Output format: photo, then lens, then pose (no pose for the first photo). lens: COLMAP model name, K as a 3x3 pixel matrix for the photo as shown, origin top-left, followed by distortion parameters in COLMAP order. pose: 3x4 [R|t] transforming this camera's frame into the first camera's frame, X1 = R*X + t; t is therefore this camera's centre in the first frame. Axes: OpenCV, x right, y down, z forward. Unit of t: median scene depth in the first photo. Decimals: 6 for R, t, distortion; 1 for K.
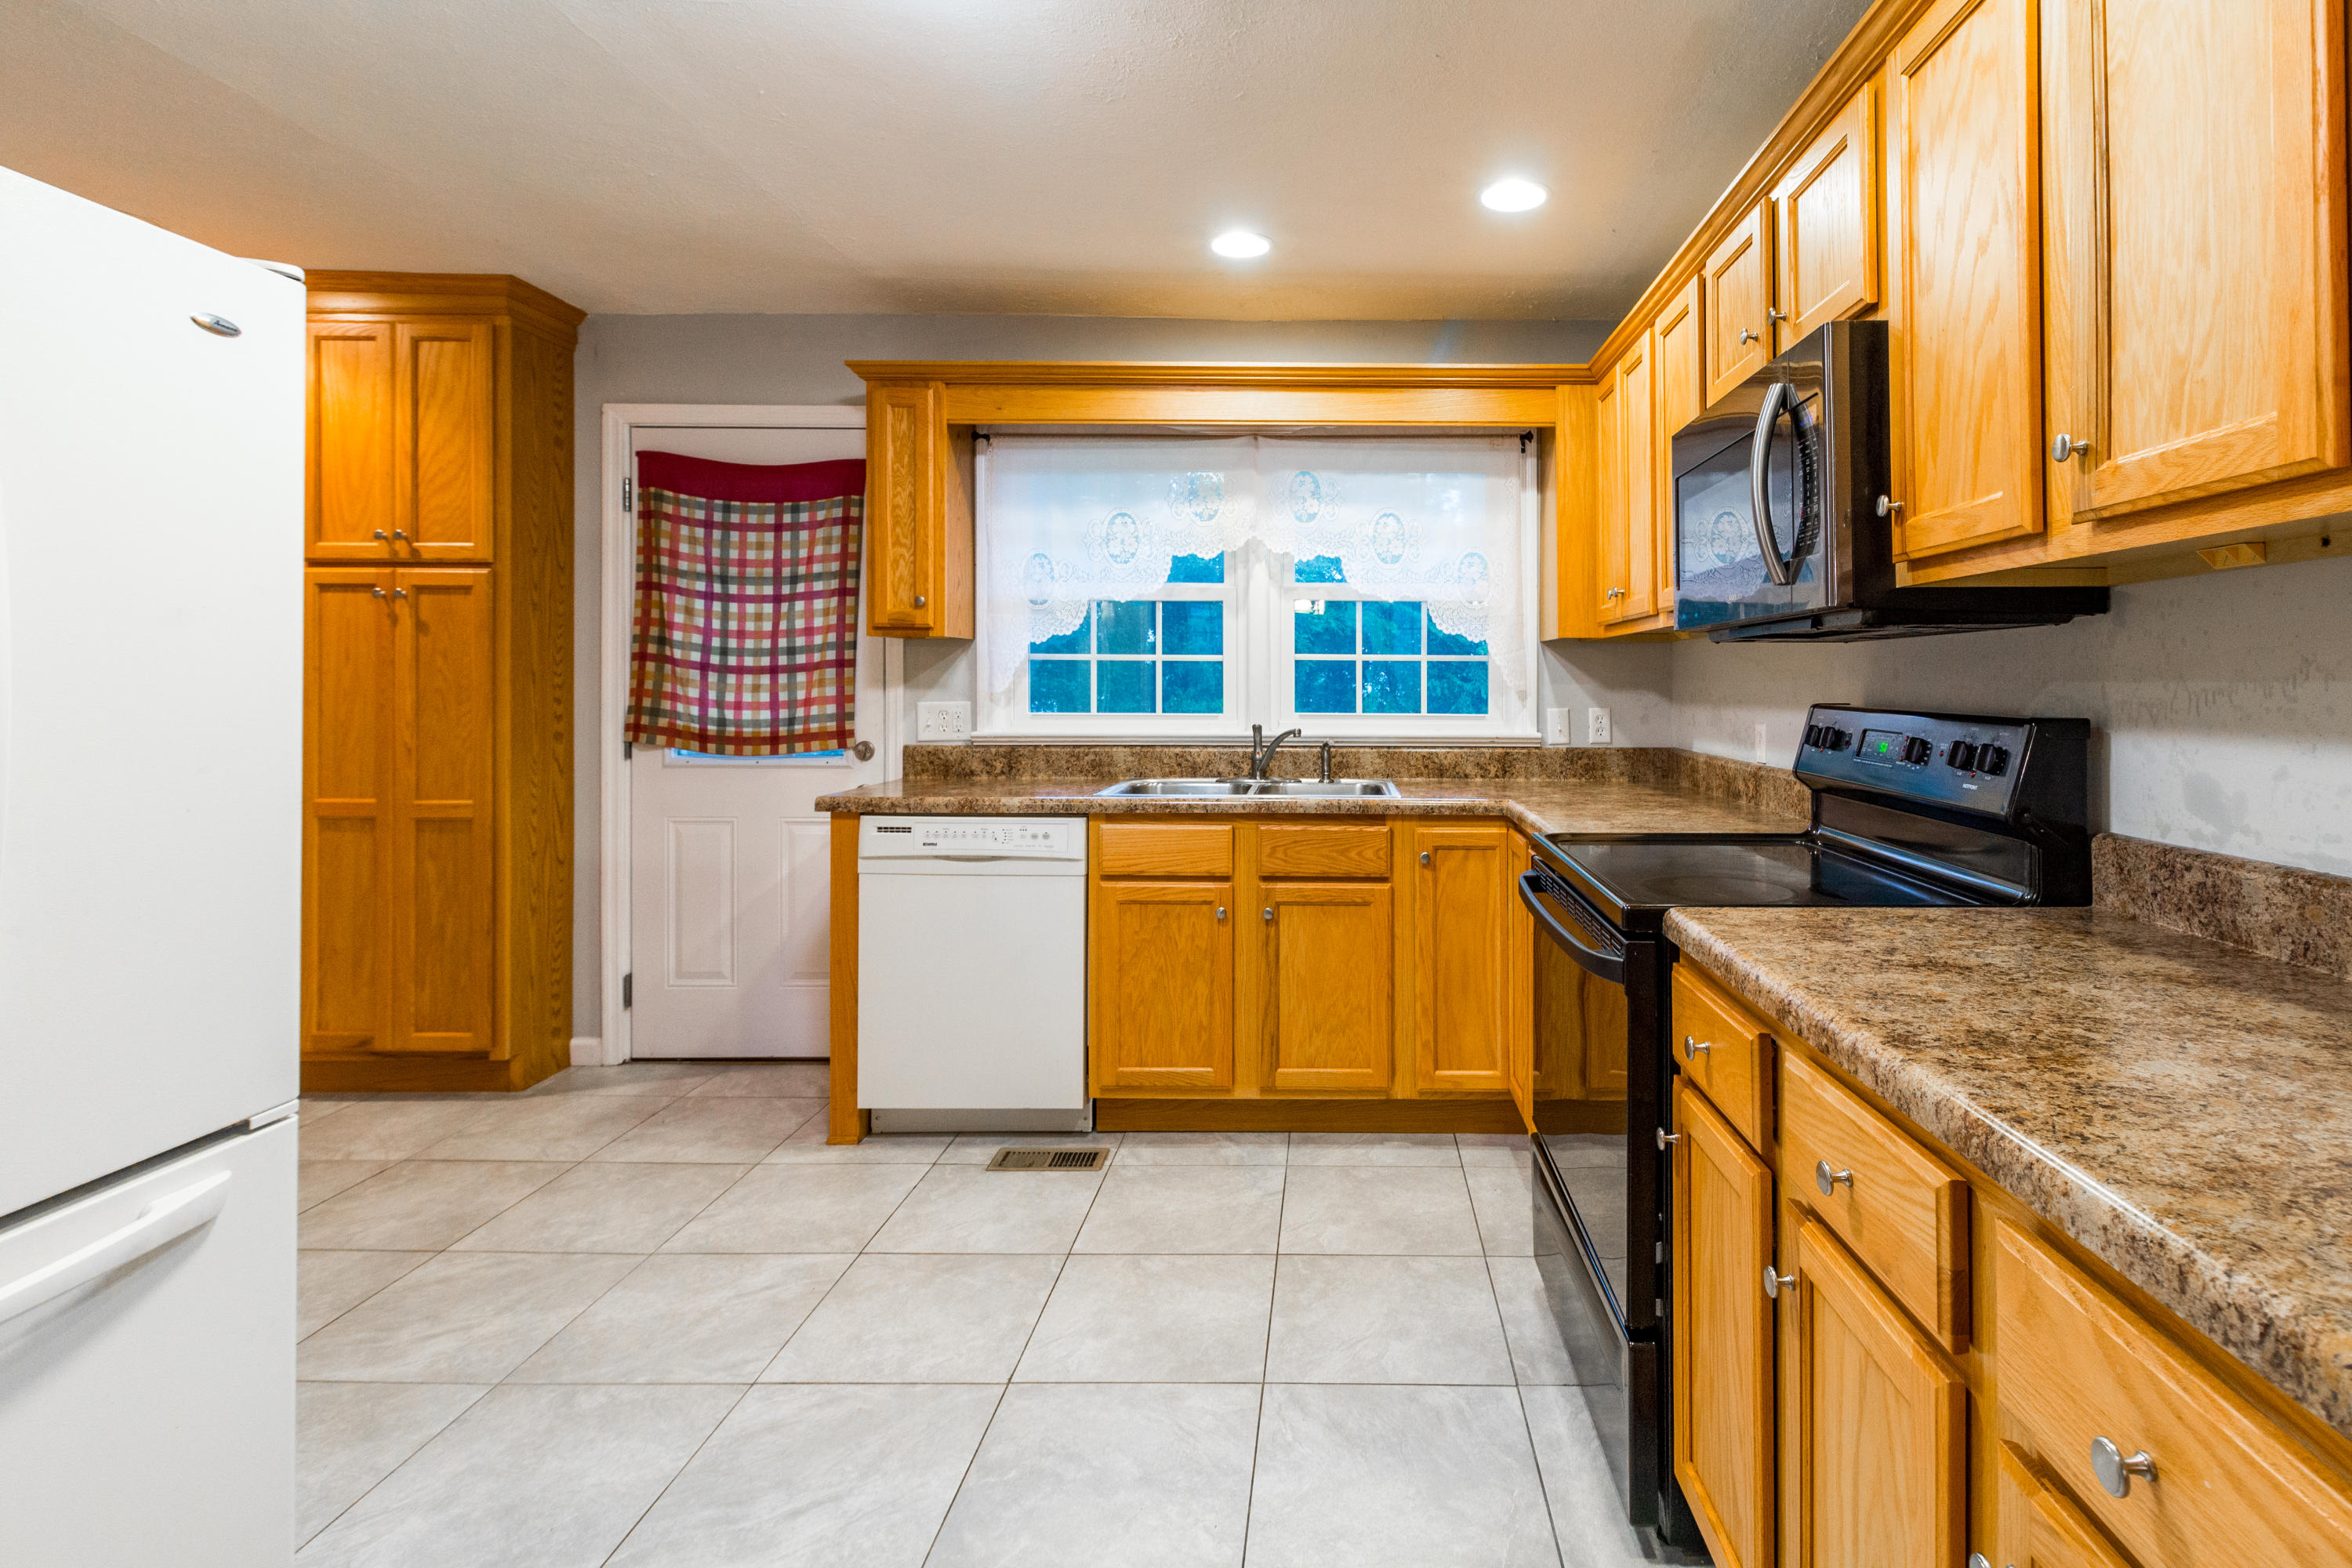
lens RADIAL K [[1153.8, 0, 1349.8], [0, 1153.8, 677.9], [0, 0, 1]] dist [-0.001404, -0.000177]
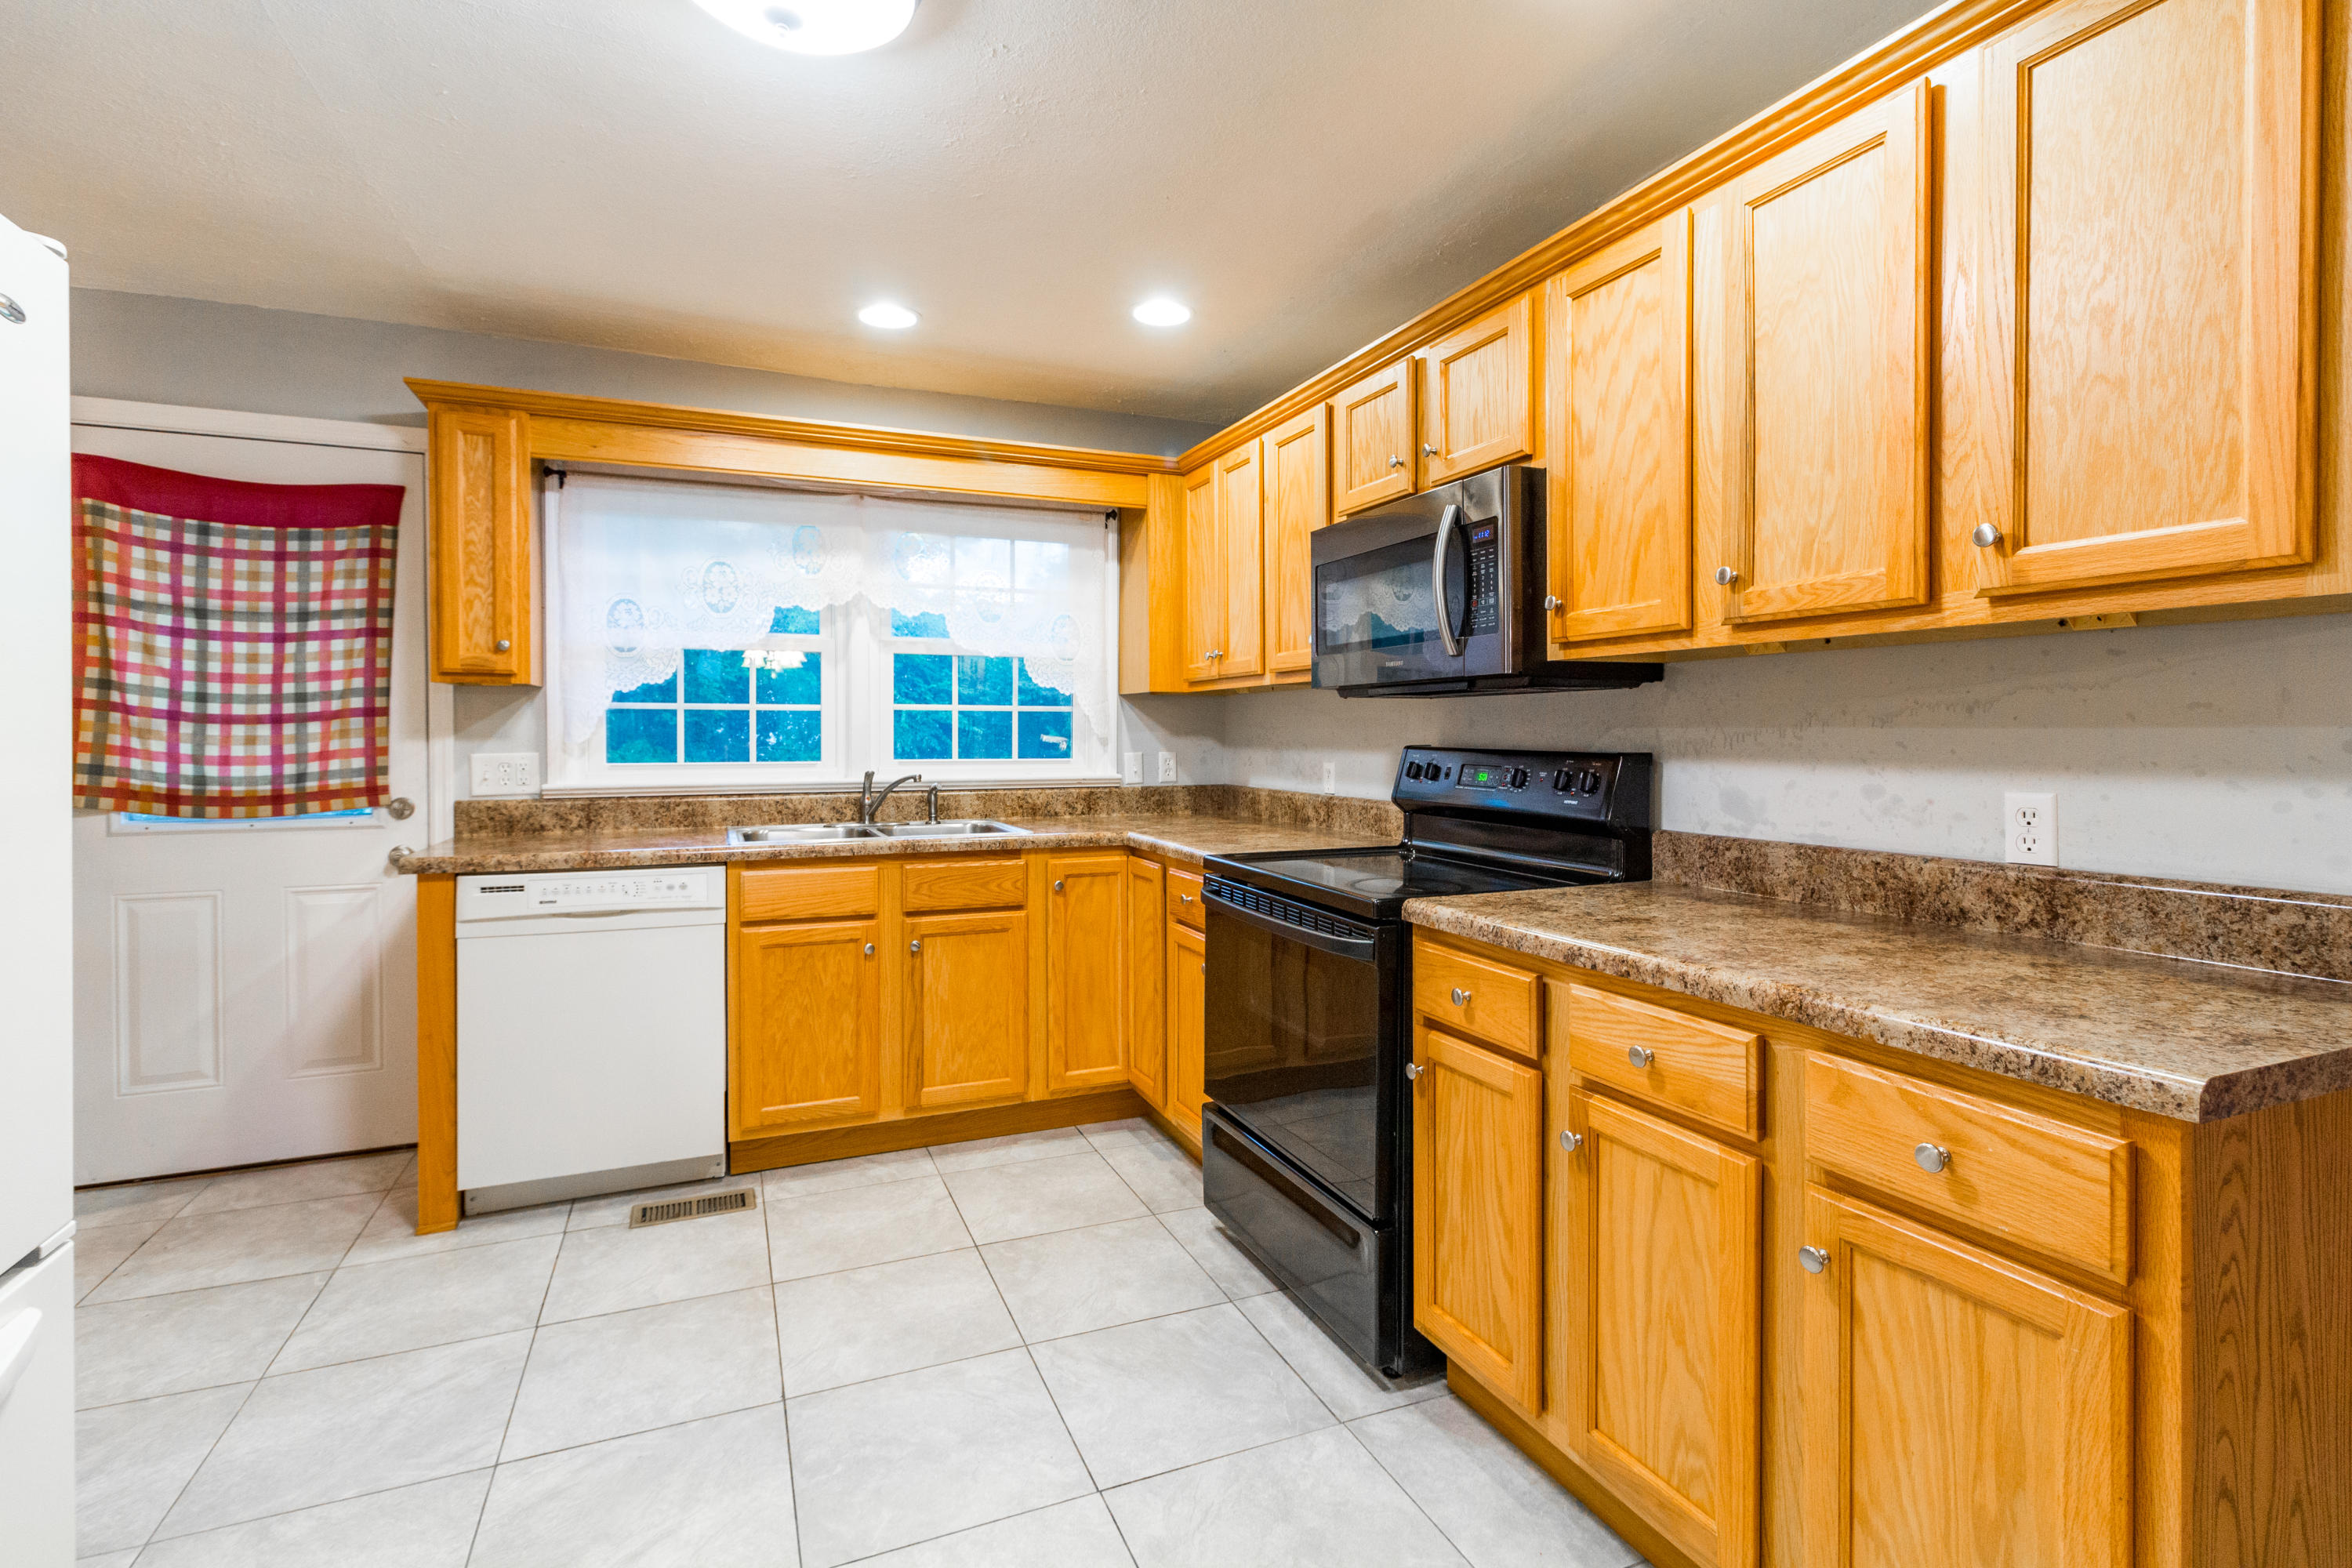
lens RADIAL K [[1088.4, 0, 1173.5], [0, 1088.4, 749.4], [0, 0, 1]] dist [-0.001791, 0.000344]
pose [[0.924549, -0.010365, 0.380923, -0.226466], [0.002336, 0.999765, 0.021534, -0.000170], [-0.381057, -0.019019, 0.924356, -0.025213]]
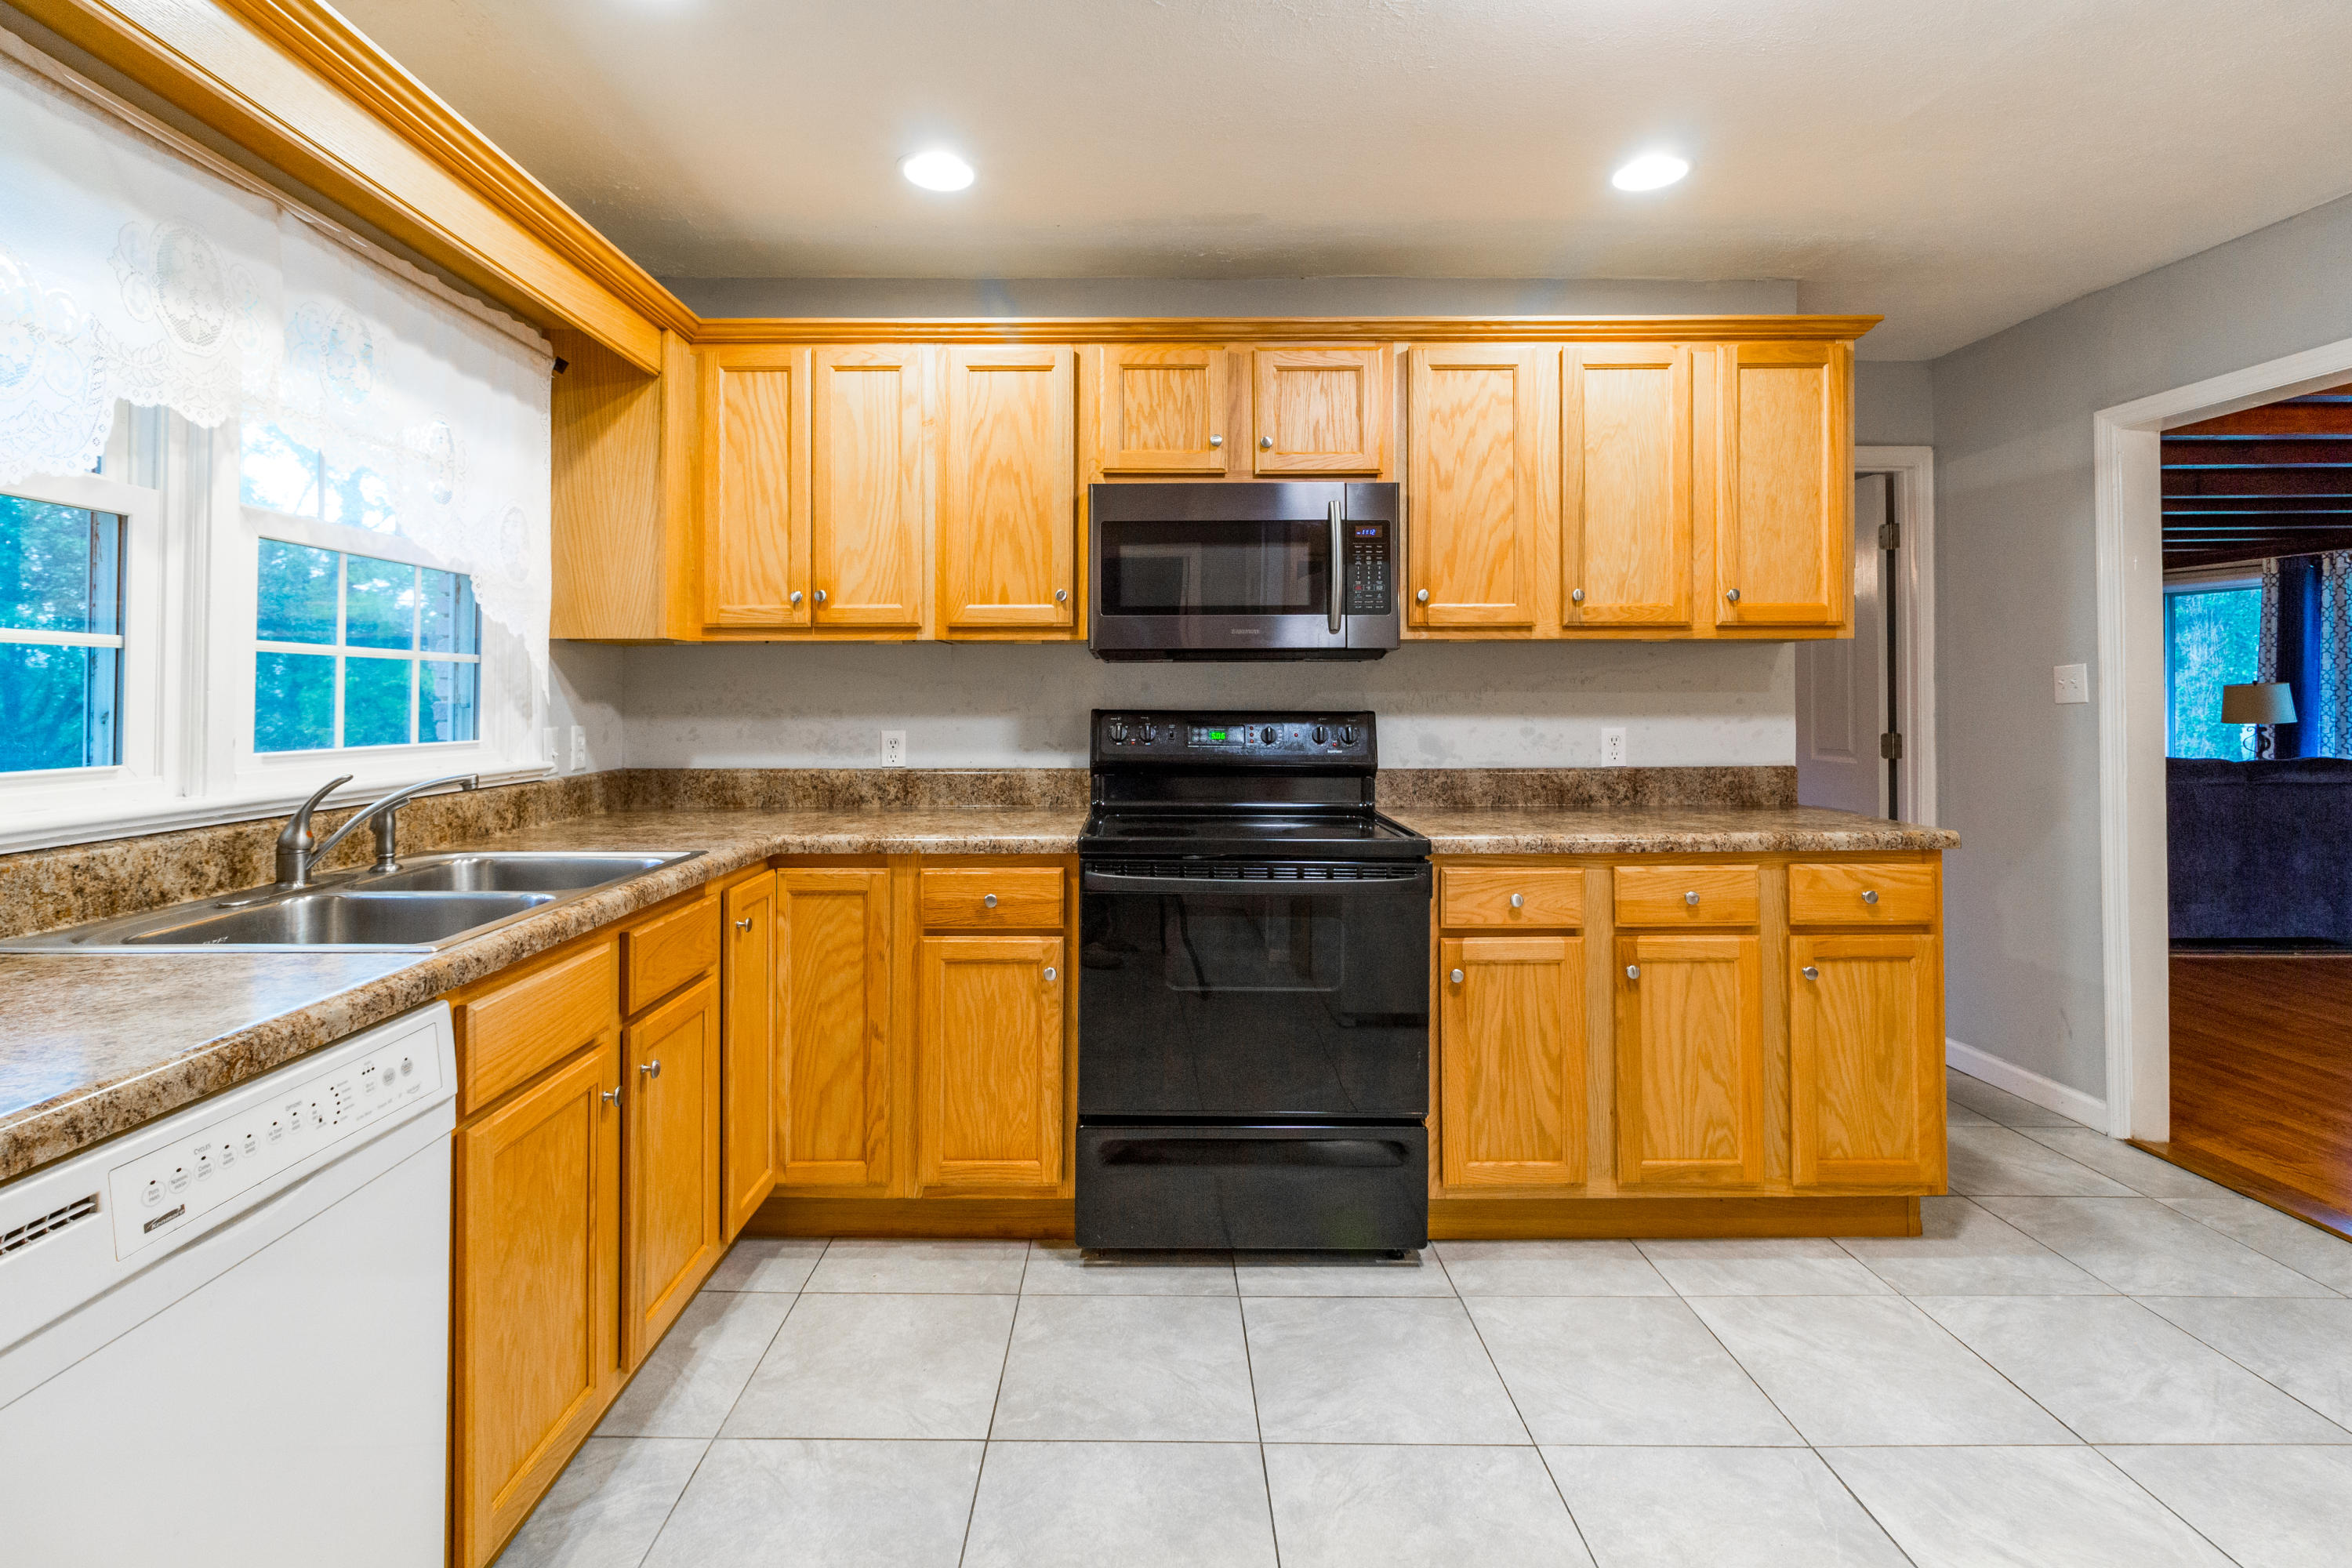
lens RADIAL K [[1153.5, 0, 1083.4], [0, 1153.5, 684.6], [0, 0, 1]] dist [-0.002115, 0.000080]
pose [[0.014138, 0.004772, 0.999889, -0.659989], [-0.002666, 0.999985, -0.004735, 0.000752], [-0.999897, -0.002598, 0.014150, 0.731393]]
